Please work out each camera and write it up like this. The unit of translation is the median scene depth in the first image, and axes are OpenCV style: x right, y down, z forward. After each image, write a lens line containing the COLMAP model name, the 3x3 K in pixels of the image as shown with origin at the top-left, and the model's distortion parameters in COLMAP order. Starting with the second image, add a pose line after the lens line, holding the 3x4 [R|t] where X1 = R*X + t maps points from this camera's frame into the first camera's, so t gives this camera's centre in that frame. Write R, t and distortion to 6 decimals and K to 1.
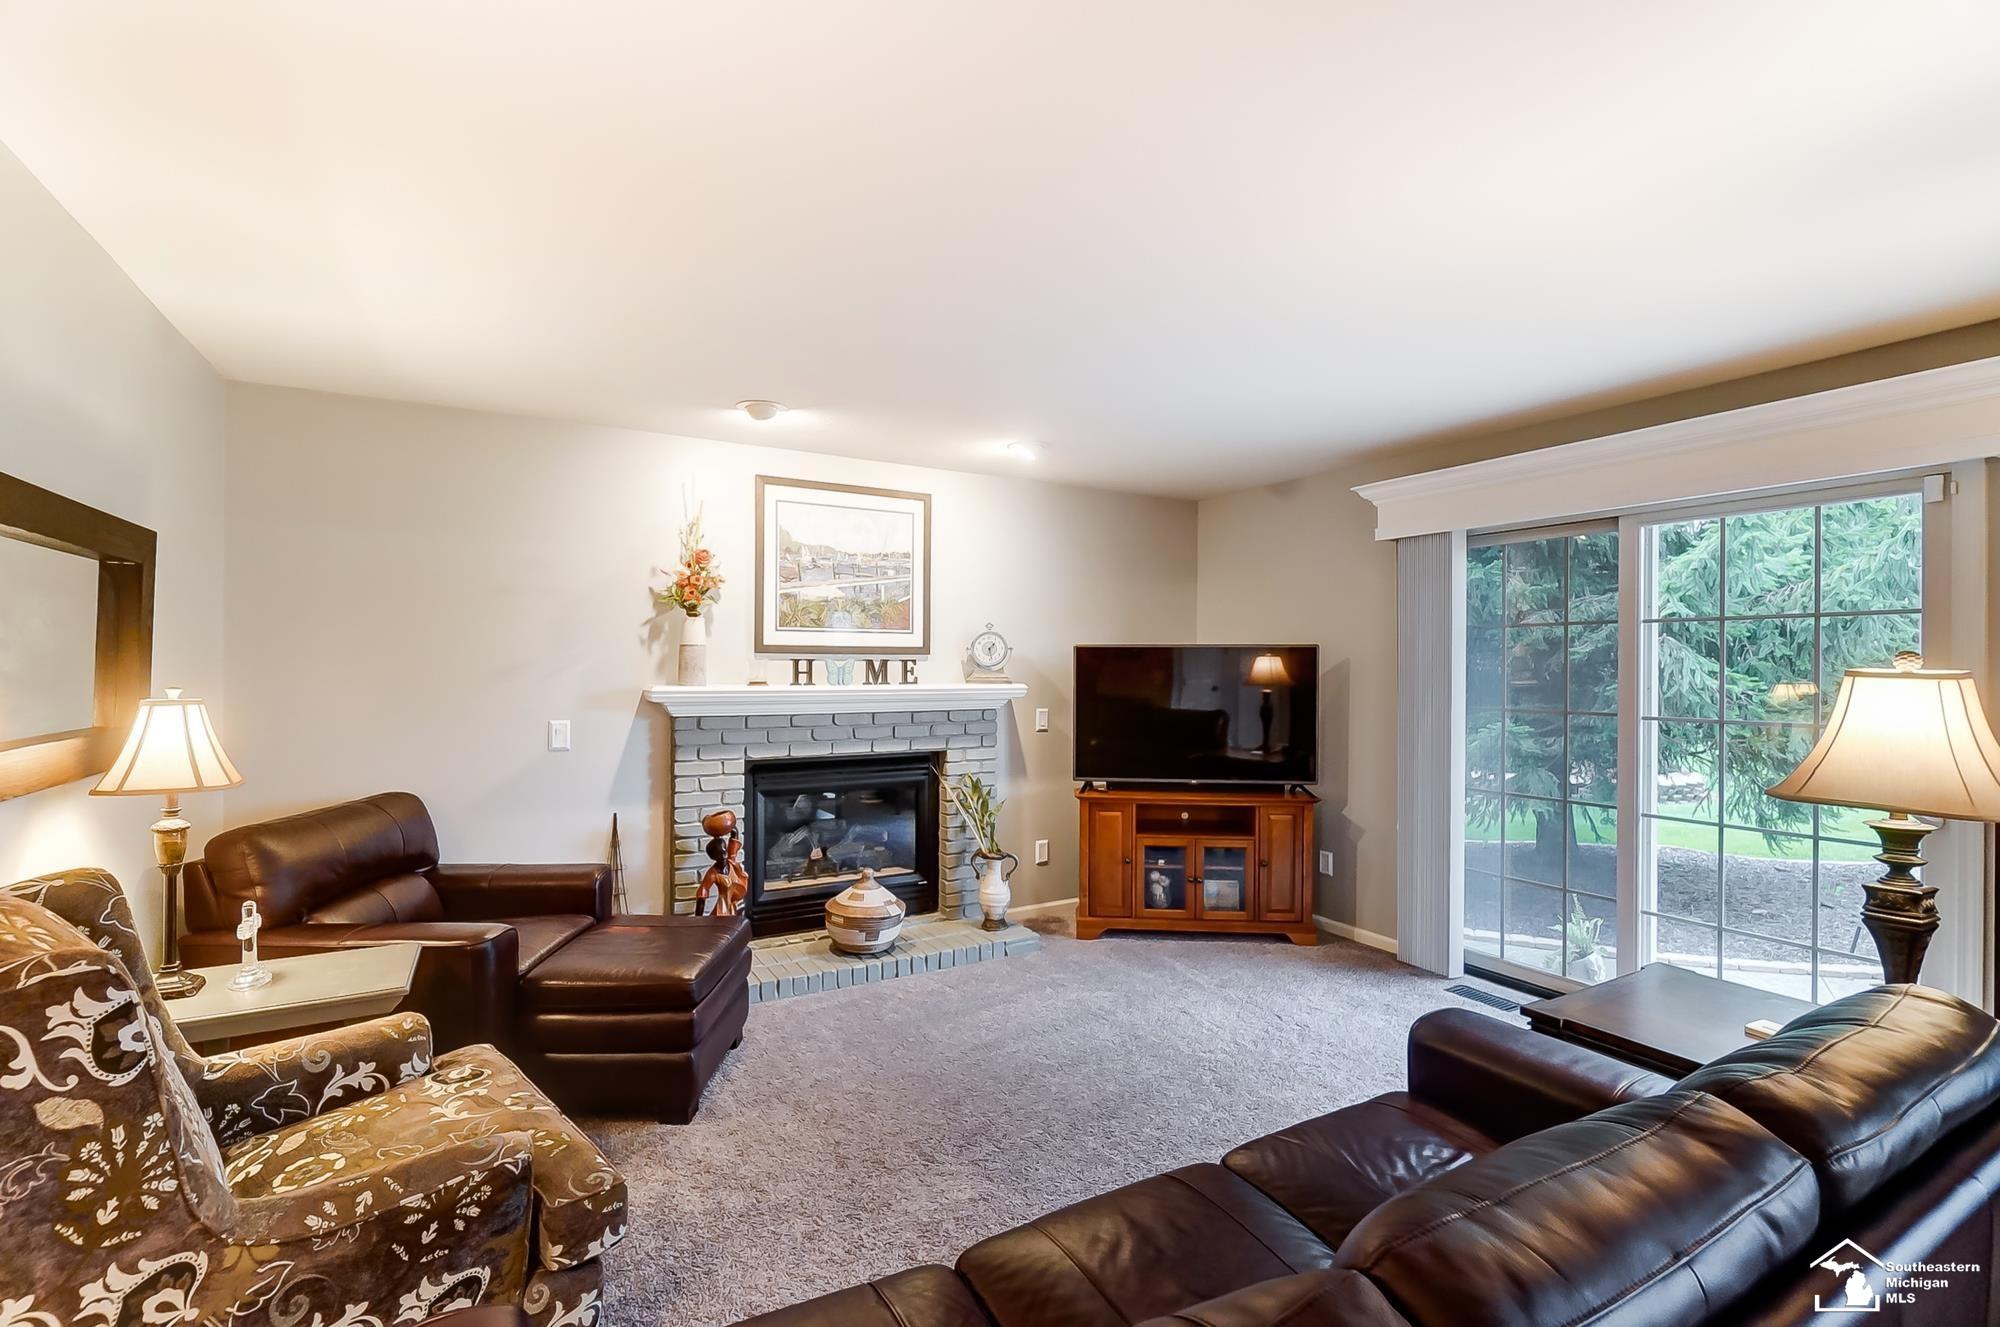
lens RADIAL K [[869.7, 0, 997.4], [0, 869.7, 661.3], [0, 0, 1]] dist [-0.004311, -0.000426]
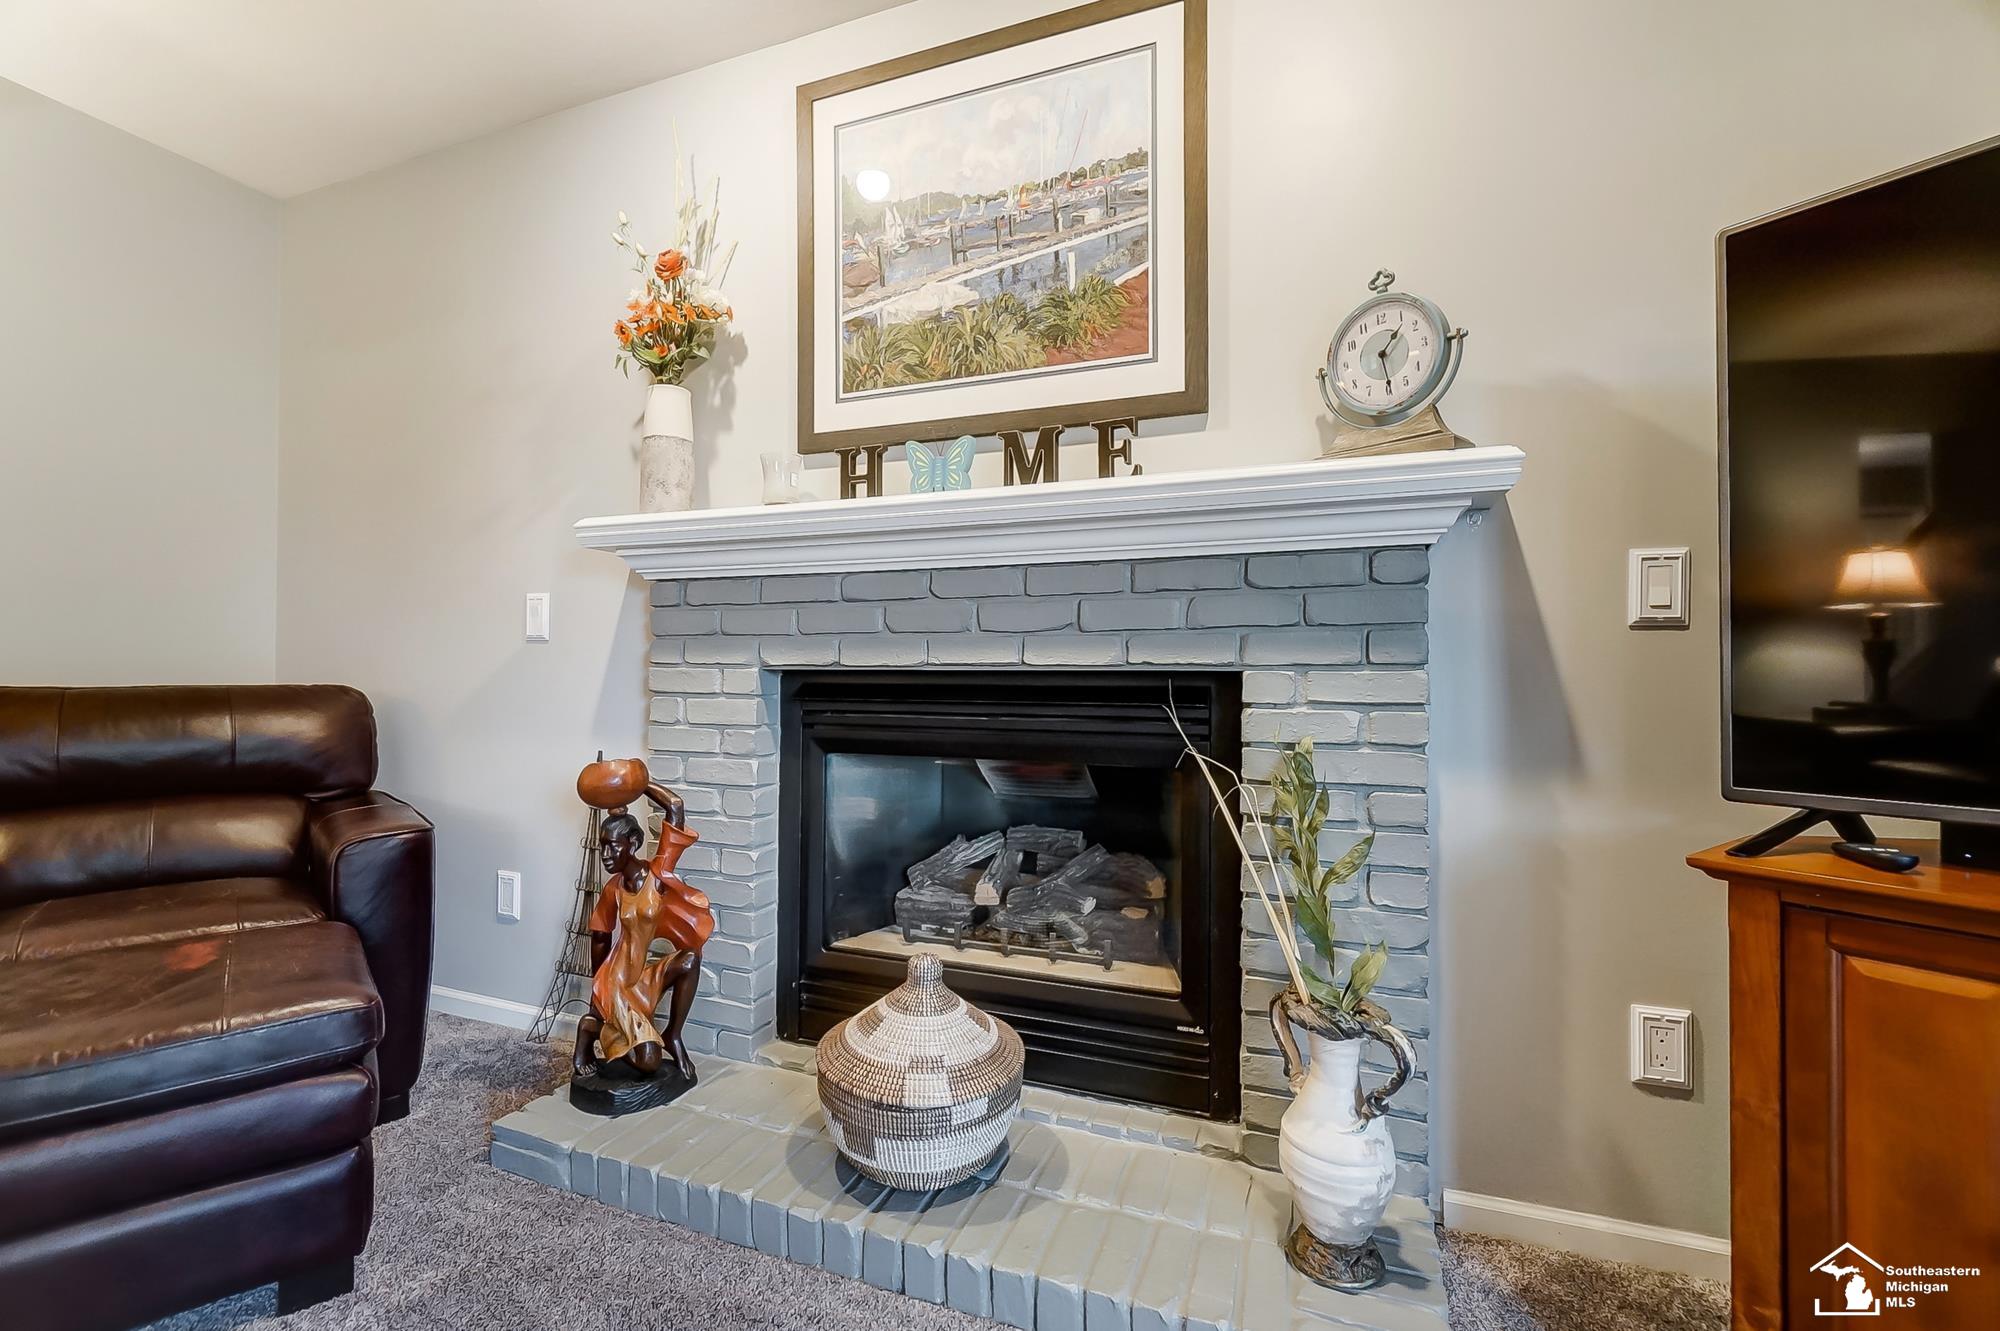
lens RADIAL K [[869.7, 0, 995.2], [0, 869.7, 668.1], [0, 0, 1]] dist [-0.004311, -0.000426]
pose [[0.612515, -0.008125, -0.790417, 0.161368], [0.005292, 0.999967, -0.006178, 0.106480], [0.790441, -0.000399, 0.612538, 0.730139]]
